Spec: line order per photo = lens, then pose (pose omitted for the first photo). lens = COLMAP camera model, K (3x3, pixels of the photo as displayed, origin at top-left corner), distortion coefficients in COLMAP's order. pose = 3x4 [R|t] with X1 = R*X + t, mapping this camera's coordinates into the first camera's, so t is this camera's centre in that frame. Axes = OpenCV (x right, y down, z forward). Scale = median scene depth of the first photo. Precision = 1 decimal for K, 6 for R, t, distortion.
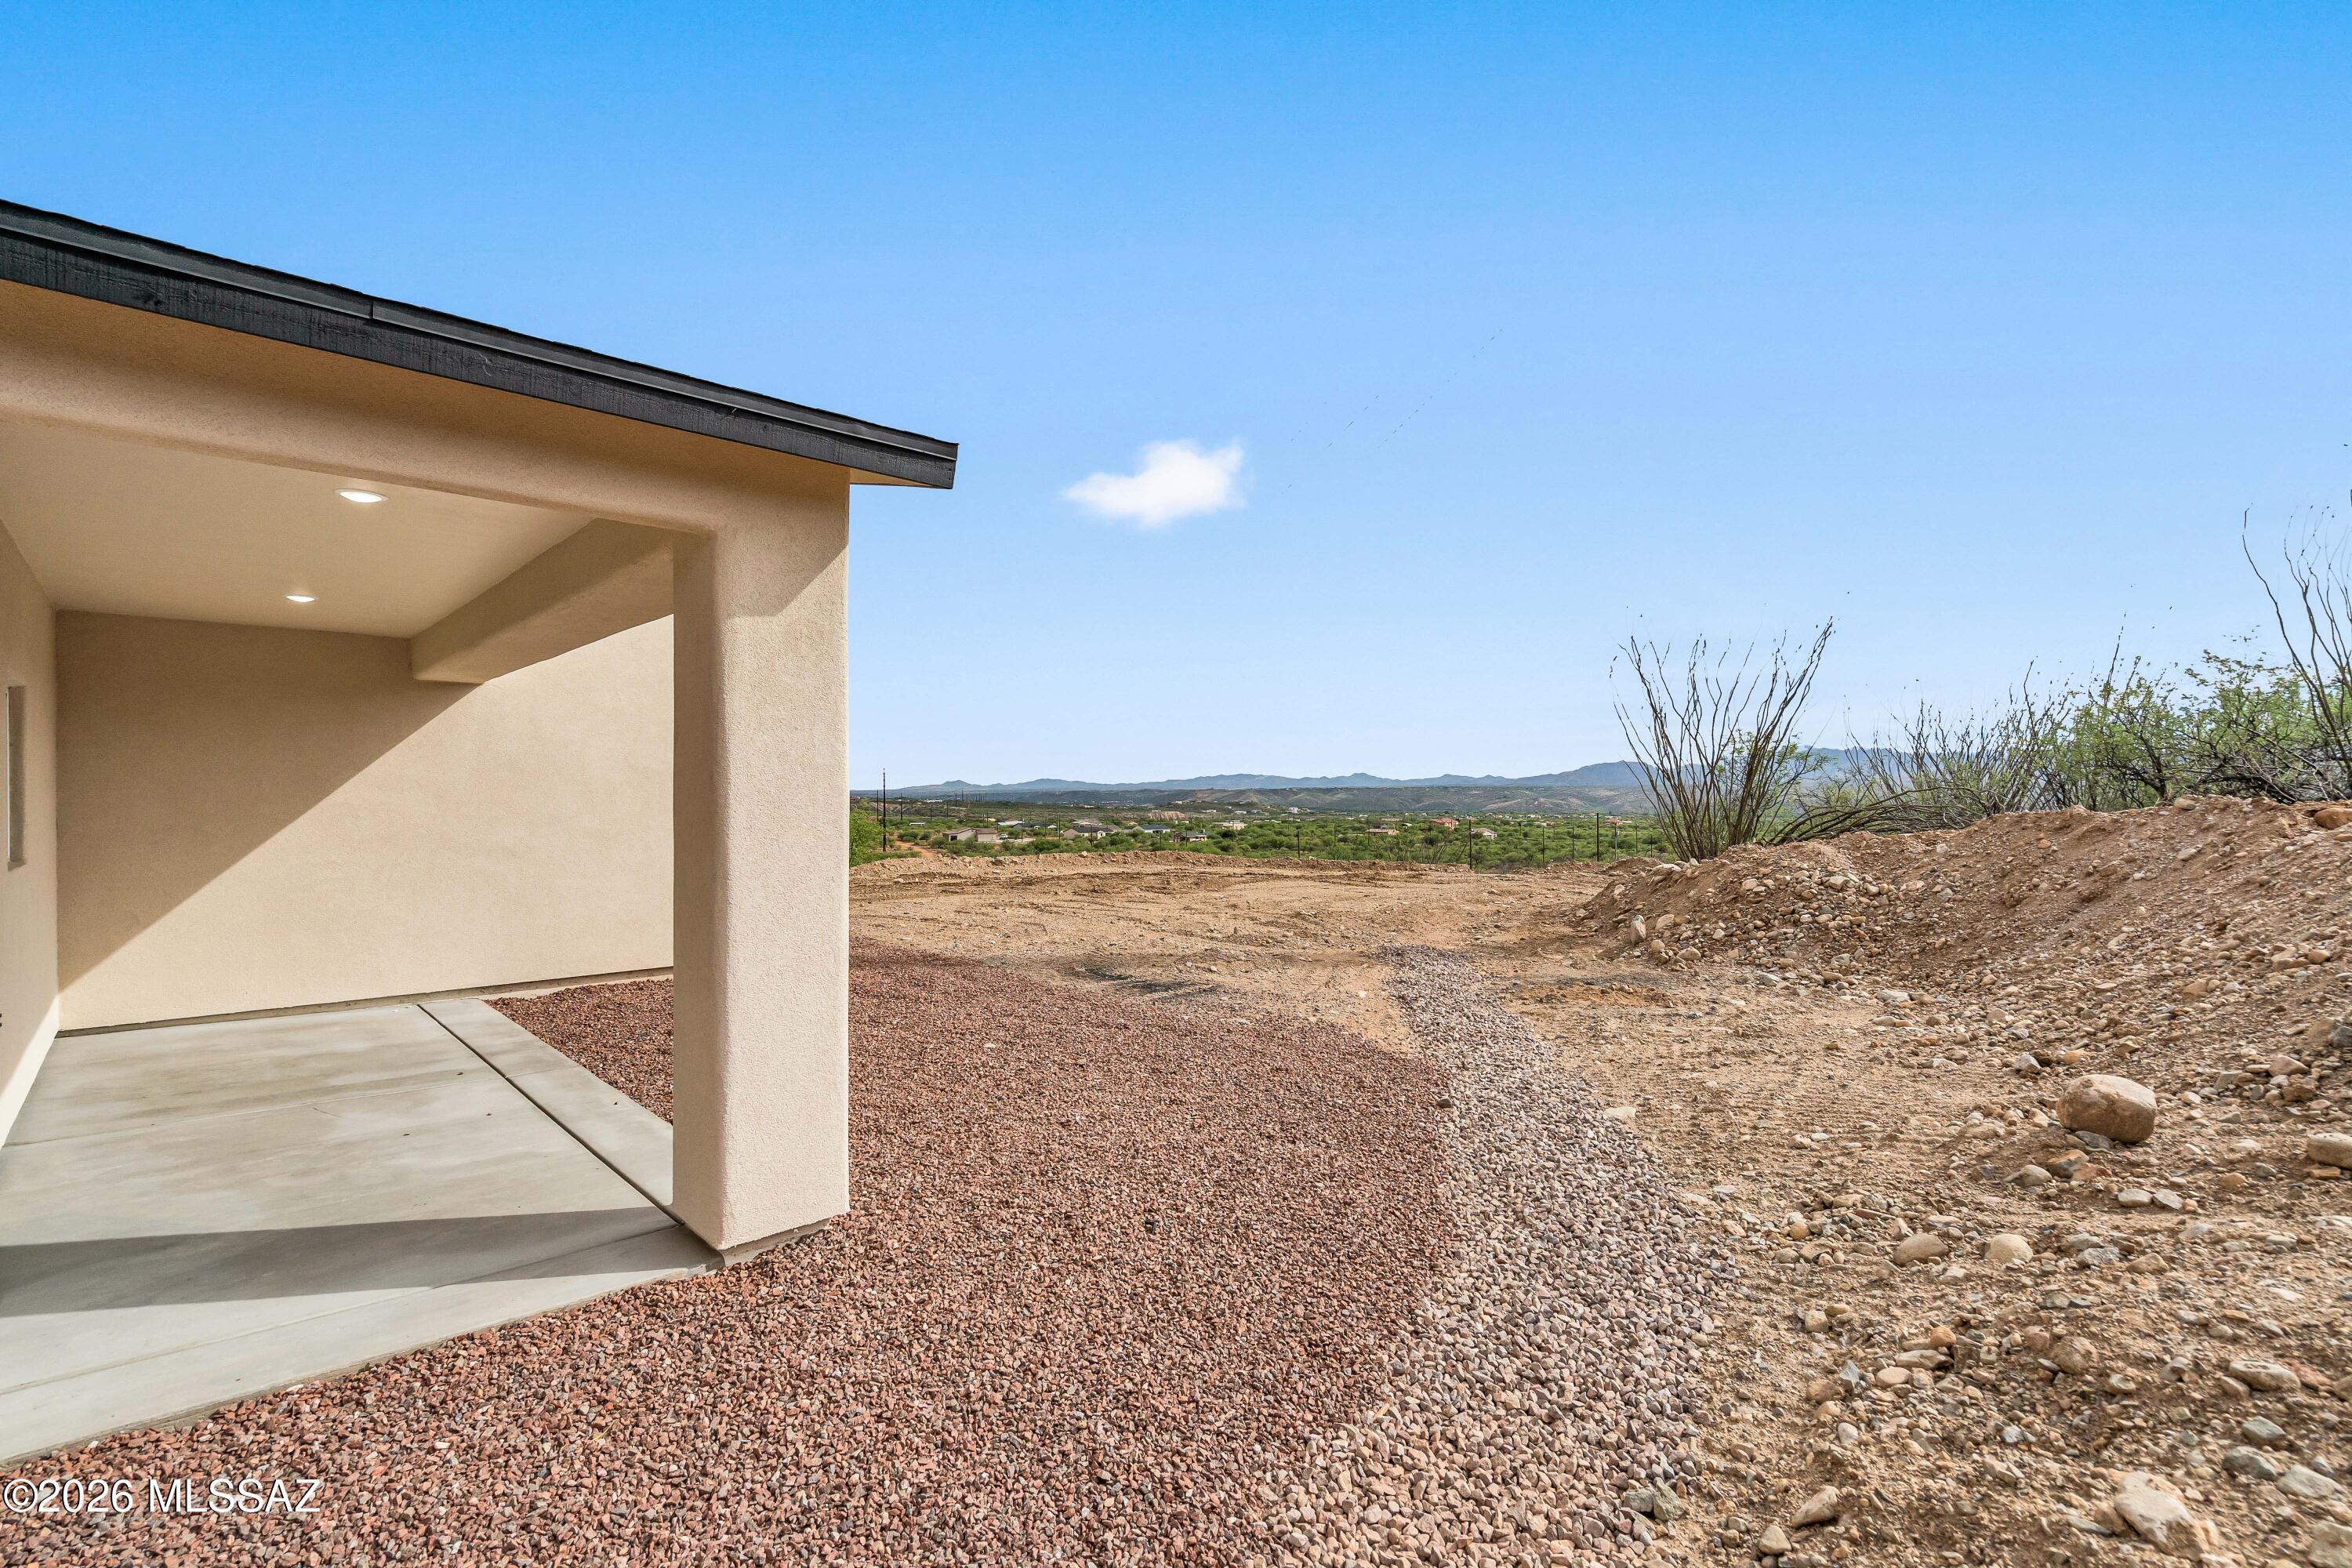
lens RADIAL K [[1069.4, 0, 1166.3], [0, 1069.4, 798.0], [0, 0, 1]] dist [-0.001280, -0.000098]
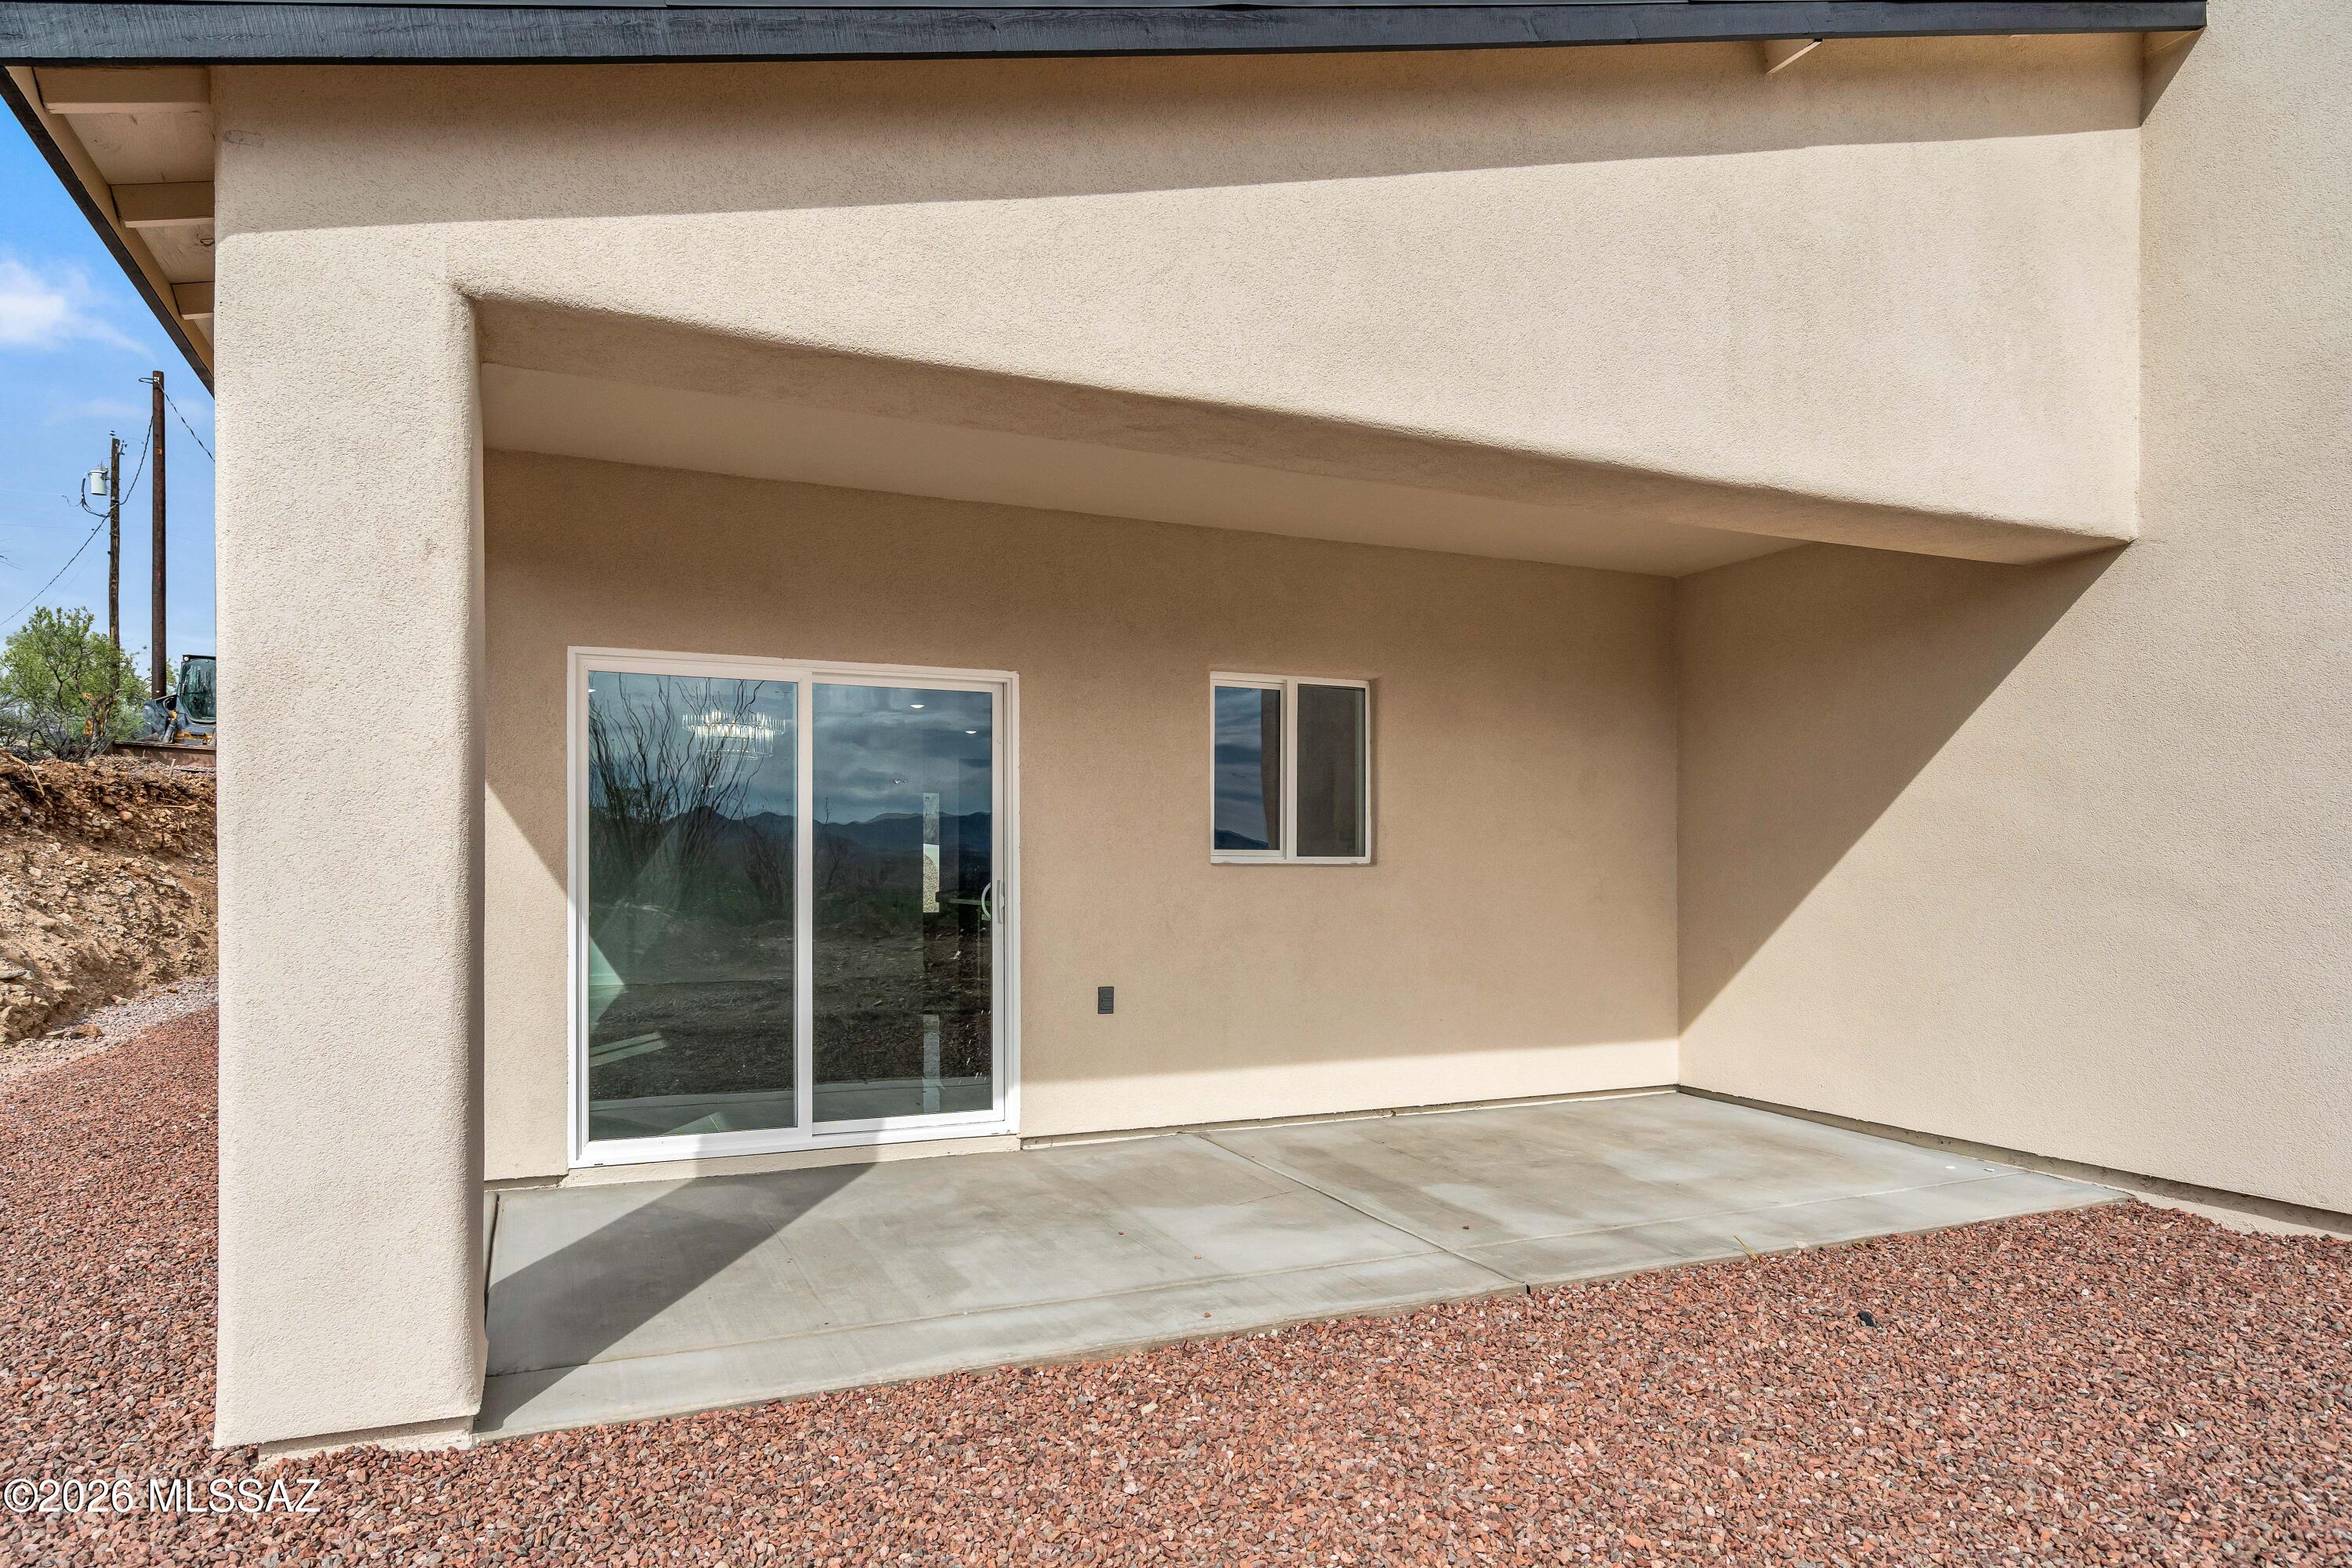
lens RADIAL K [[1389.2, 0, 1125.1], [0, 1389.2, 786.2], [0, 0, 1]] dist [0.001227, -0.001019]
pose [[-0.337468, -0.052807, -0.939855, 0.202349], [-0.003043, 0.998481, -0.055008, 0.069906], [0.941332, -0.015703, -0.337117, 1.430637]]
